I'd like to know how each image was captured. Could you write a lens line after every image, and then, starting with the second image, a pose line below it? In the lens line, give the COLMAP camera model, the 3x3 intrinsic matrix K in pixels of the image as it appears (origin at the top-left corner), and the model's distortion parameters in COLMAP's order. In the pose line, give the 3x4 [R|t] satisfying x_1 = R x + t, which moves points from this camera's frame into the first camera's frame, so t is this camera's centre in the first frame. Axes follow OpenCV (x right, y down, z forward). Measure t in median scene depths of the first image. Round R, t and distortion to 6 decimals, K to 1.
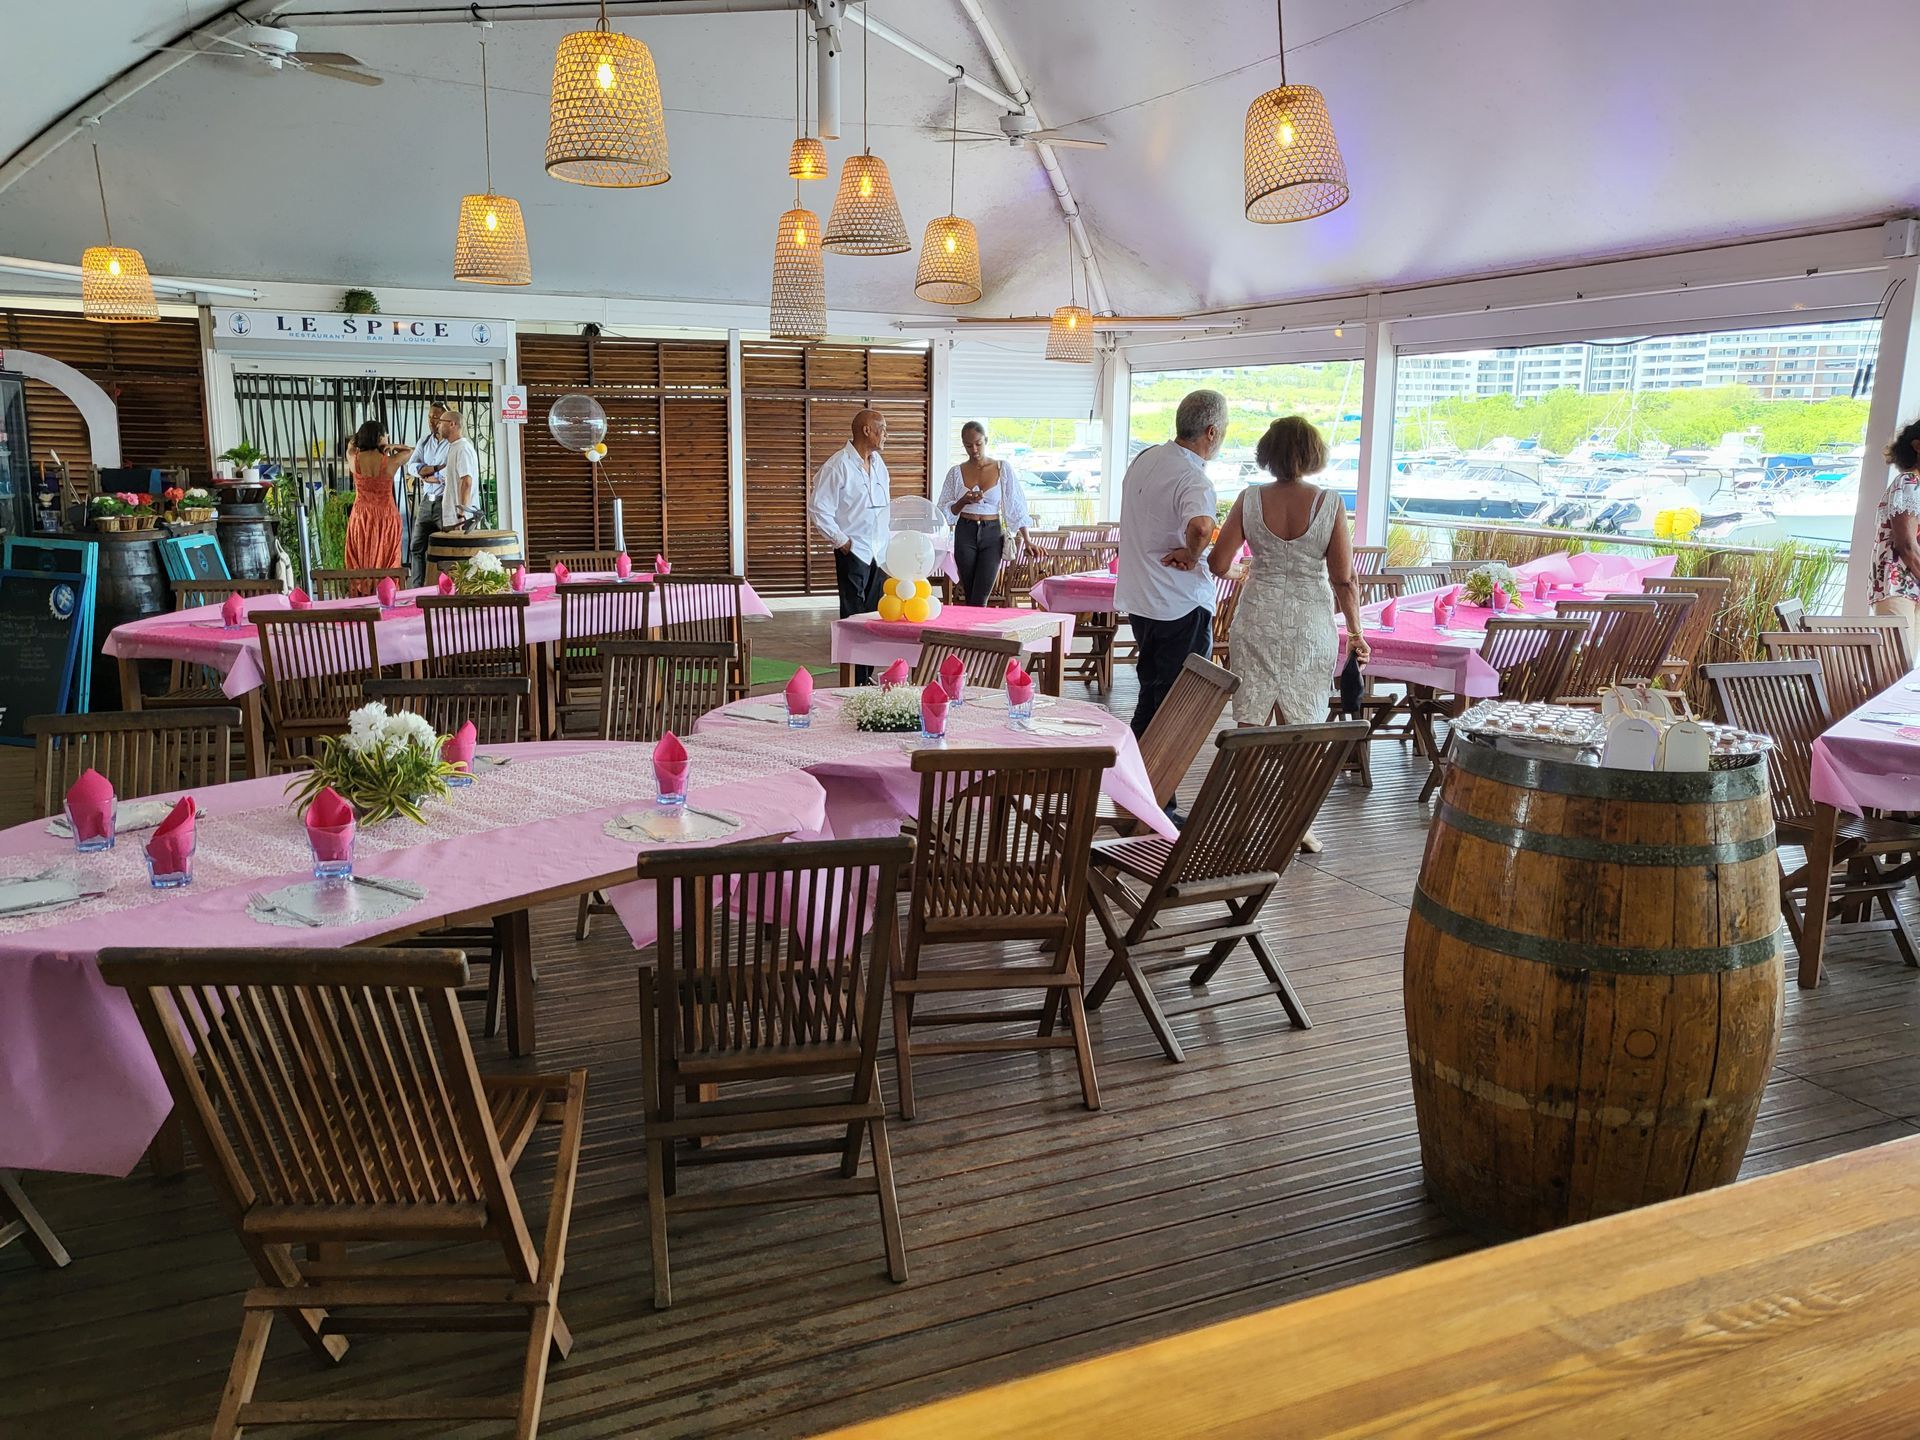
lens RADIAL K [[1551.4, 0, 952.9], [0, 1551.4, 729.0], [0, 0, 1]] dist [-0.021685, 0.083723]
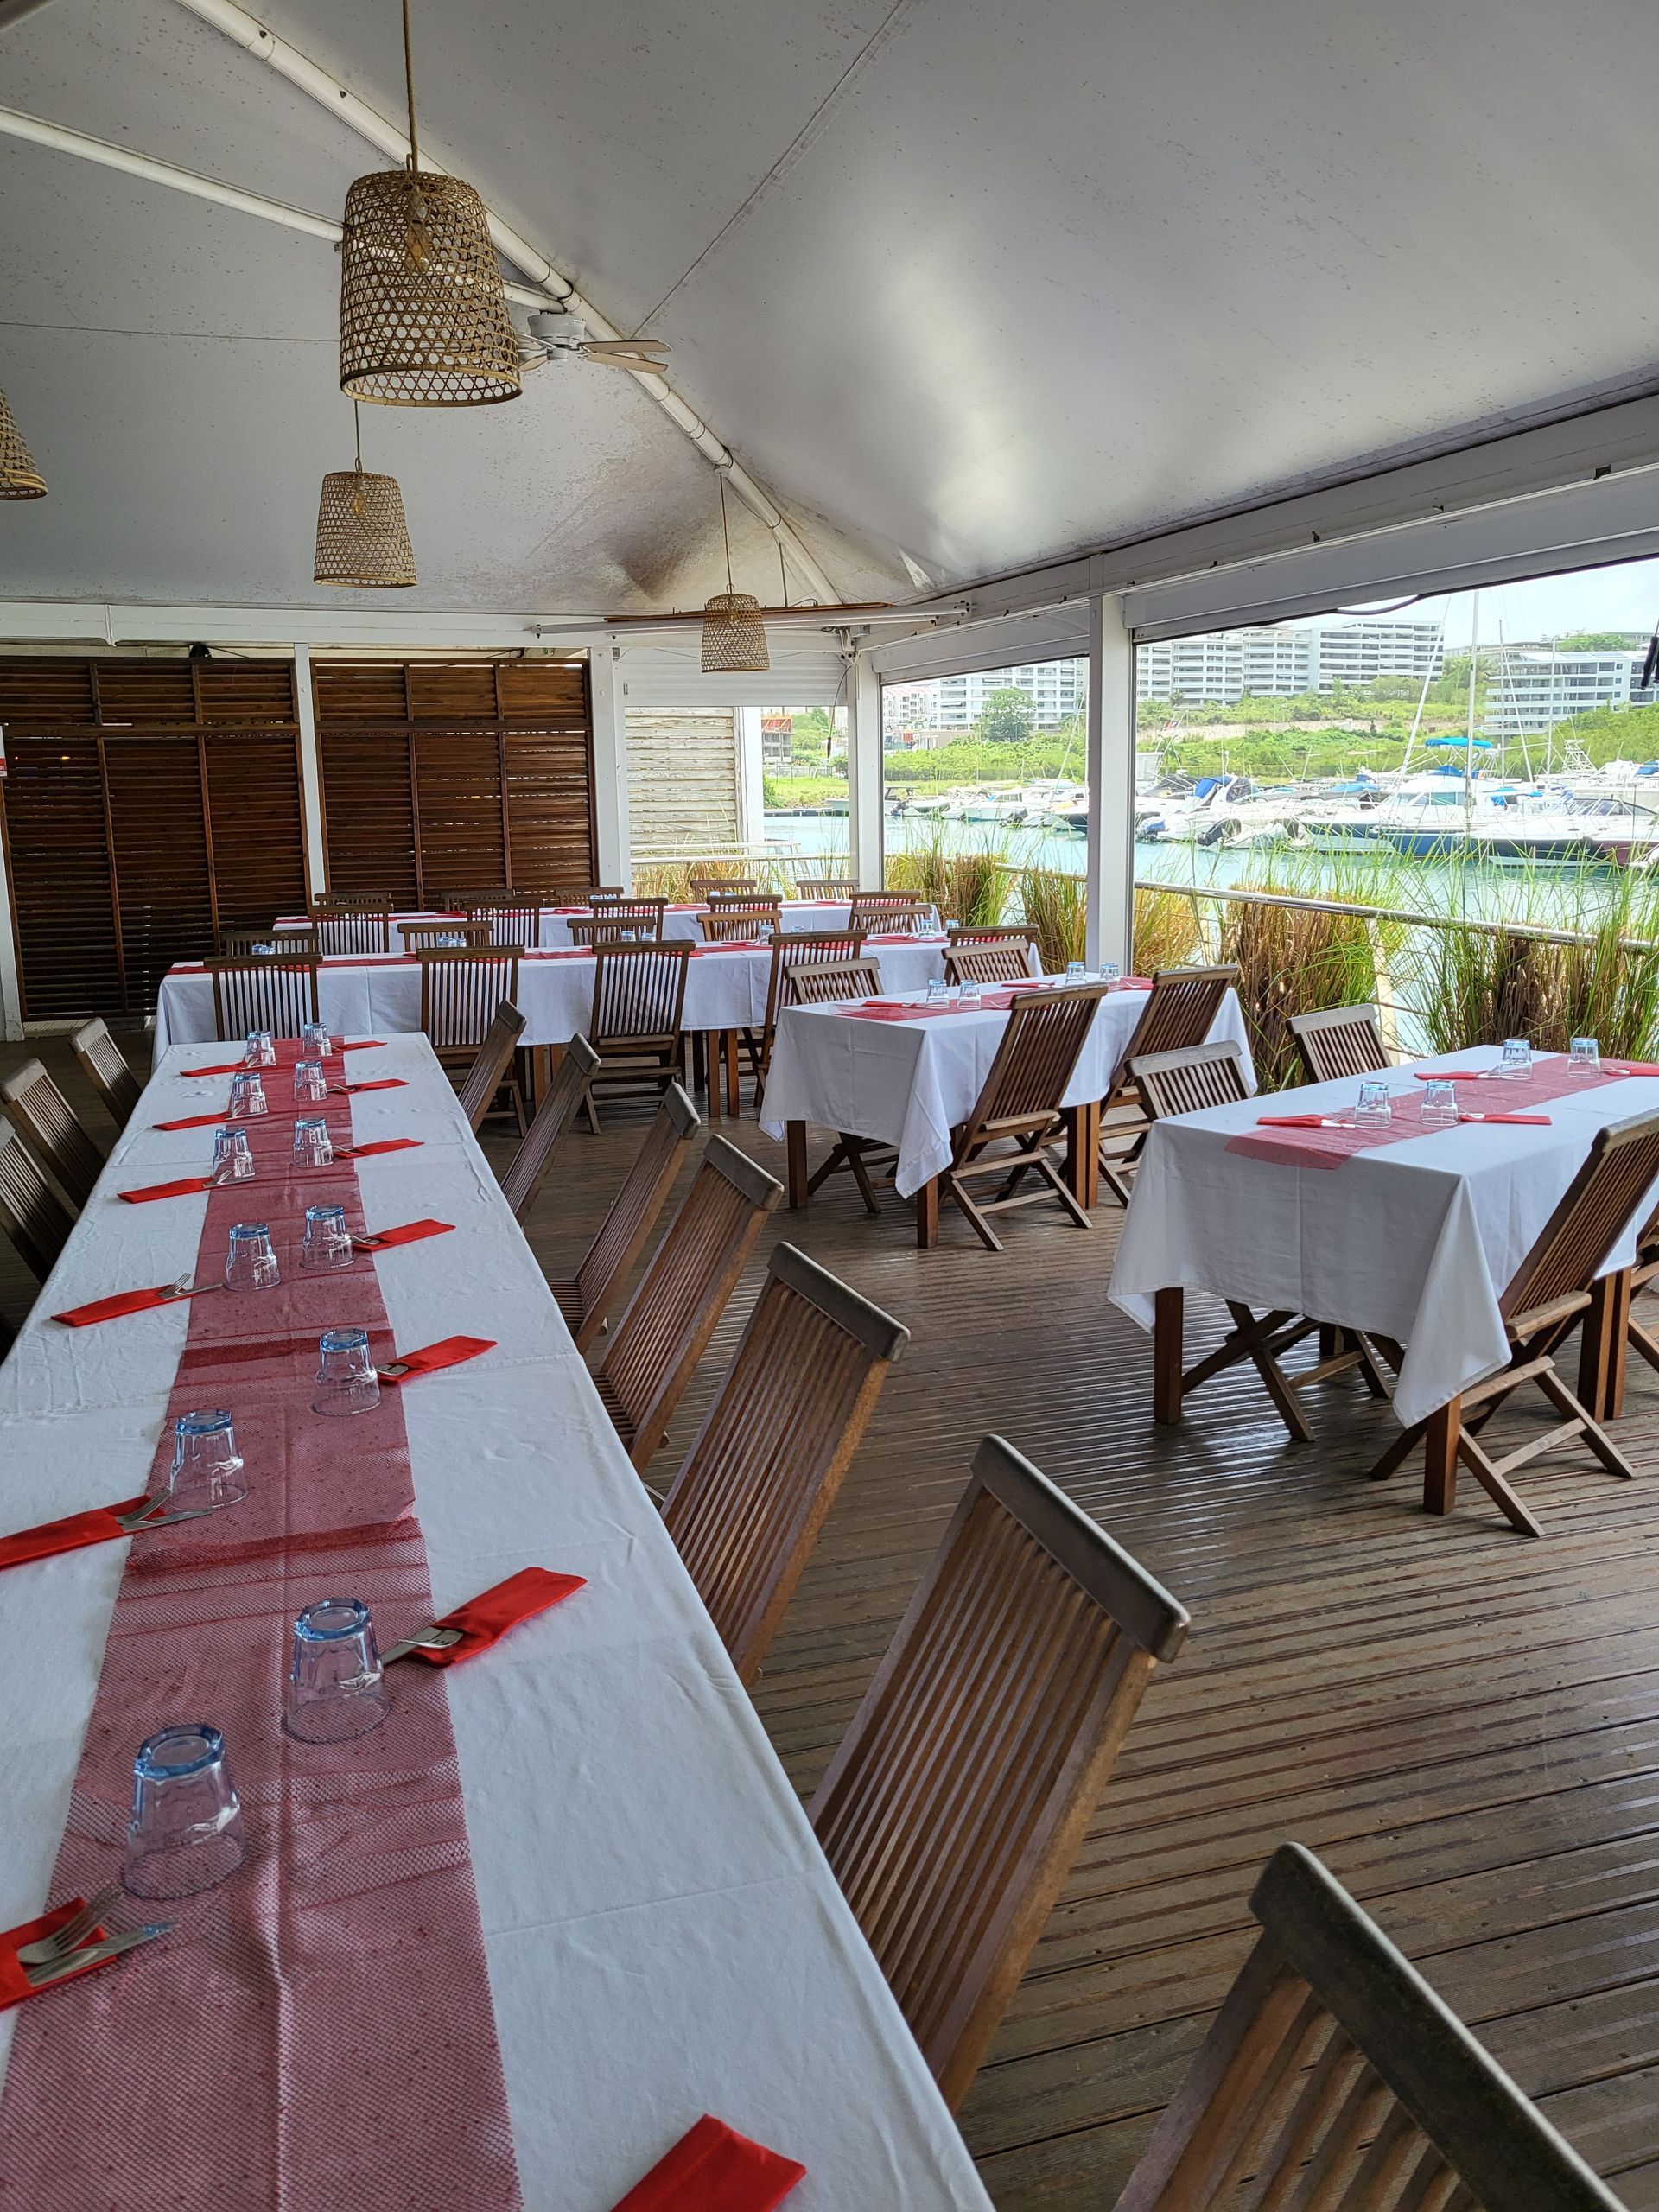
lens RADIAL K [[1787.4, 0, 835.3], [0, 1787.4, 1096.6], [0, 0, 1]] dist [-0.021685, 0.083723]
pose [[0.994388, -0.006812, -0.105572, 0.463632], [0.006014, 0.999951, -0.007878, -0.076292], [0.105620, 0.007199, 0.994381, 0.419857]]
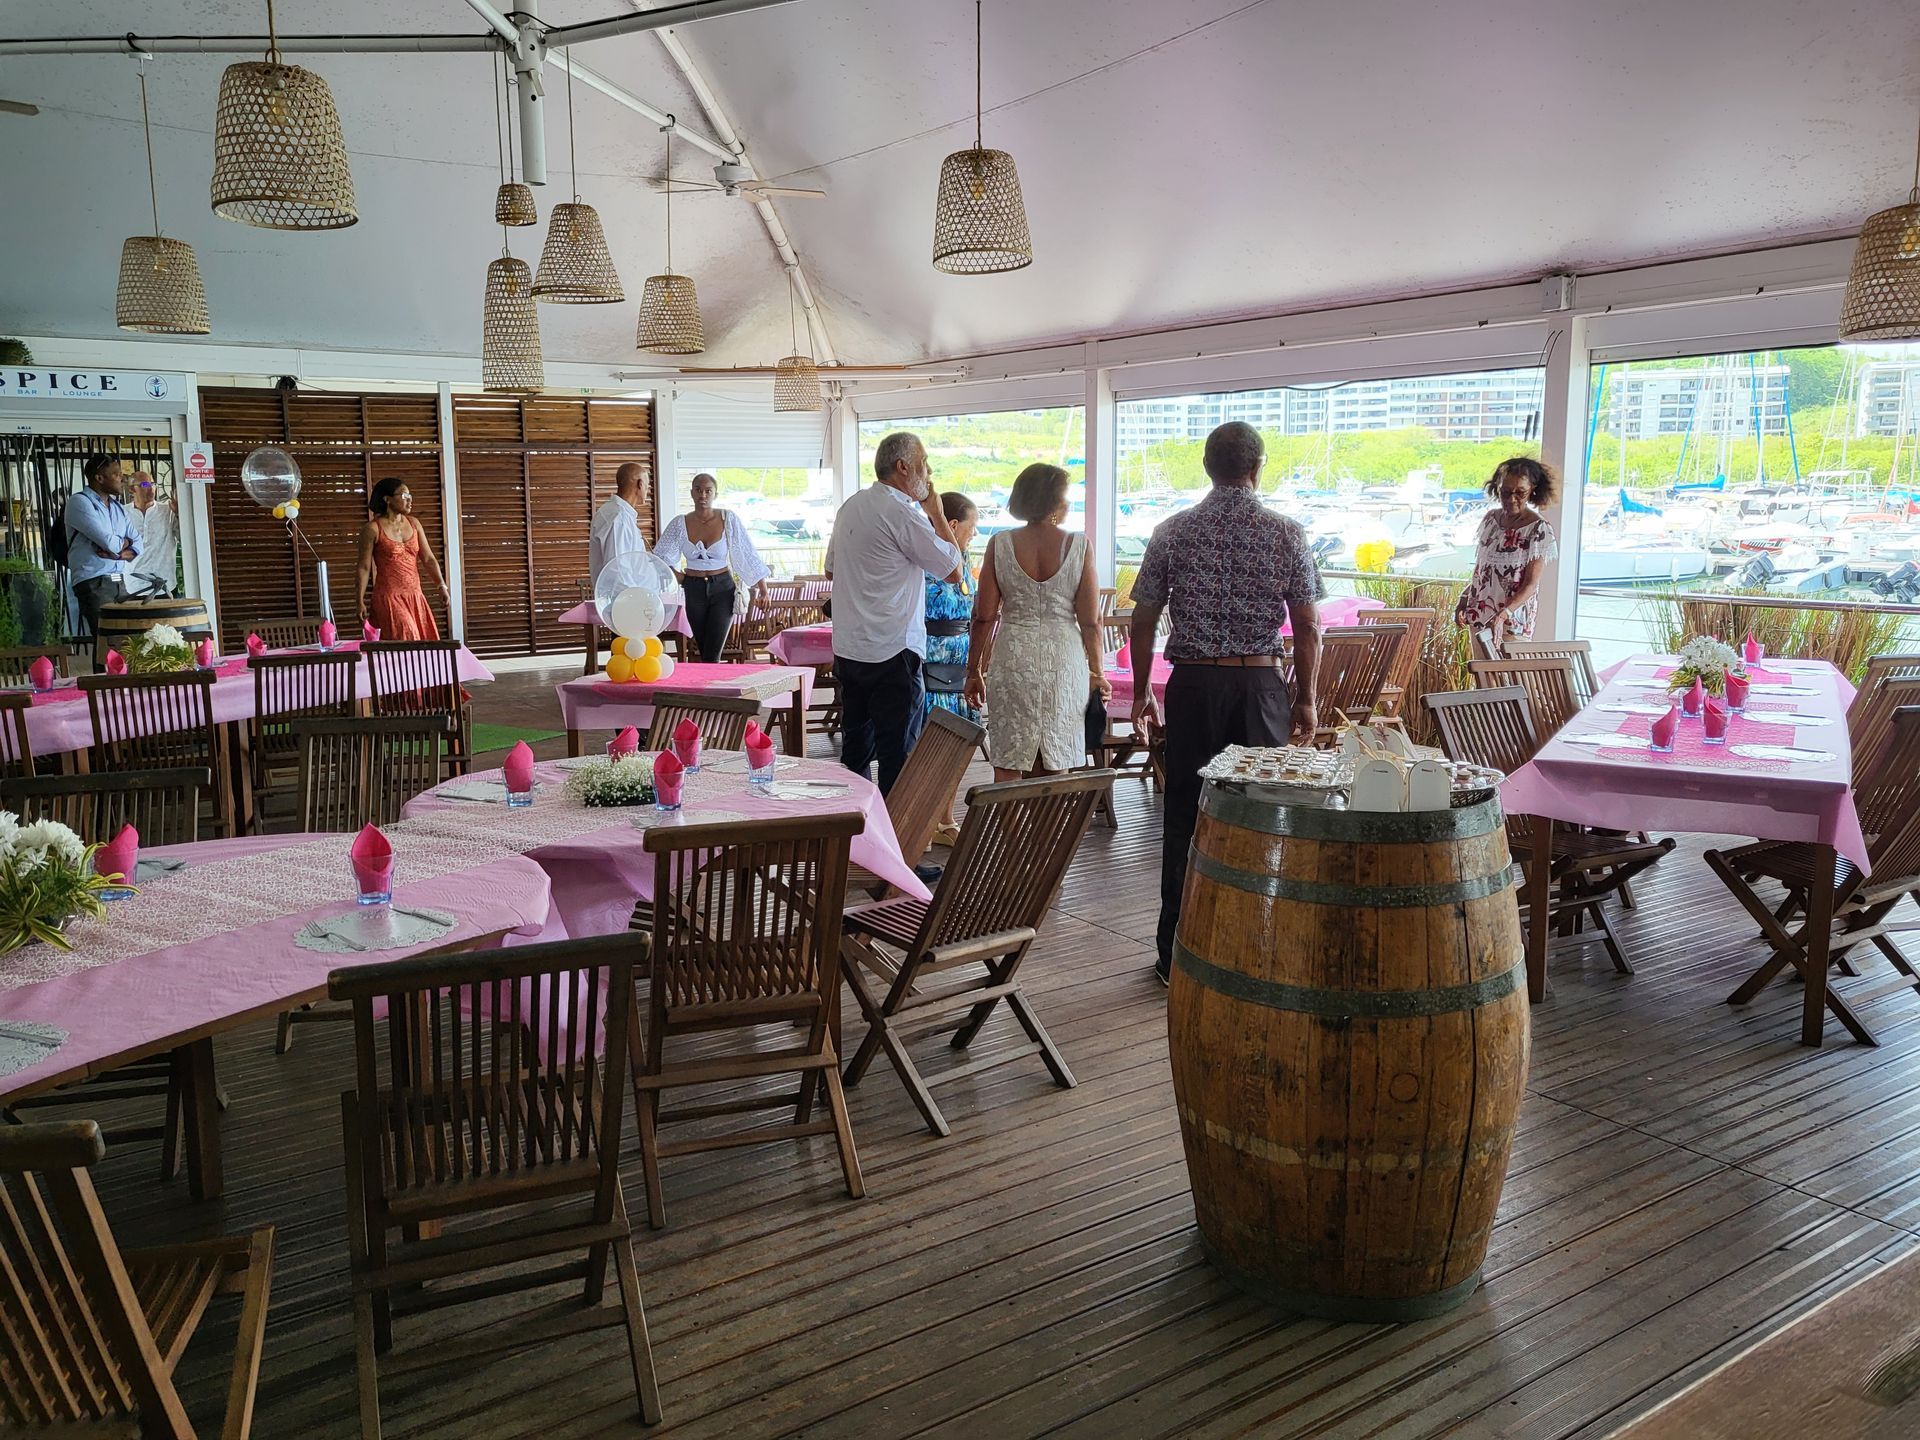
lens RADIAL K [[1551.4, 0, 965.1], [0, 1551.4, 710.6], [0, 0, 1]] dist [-0.021685, 0.083723]
pose [[0.983935, -0.044282, 0.172946, 0.002807], [0.051427, 0.997989, -0.037051, -0.006628], [-0.170958, 0.045350, 0.984234, 0.026611]]
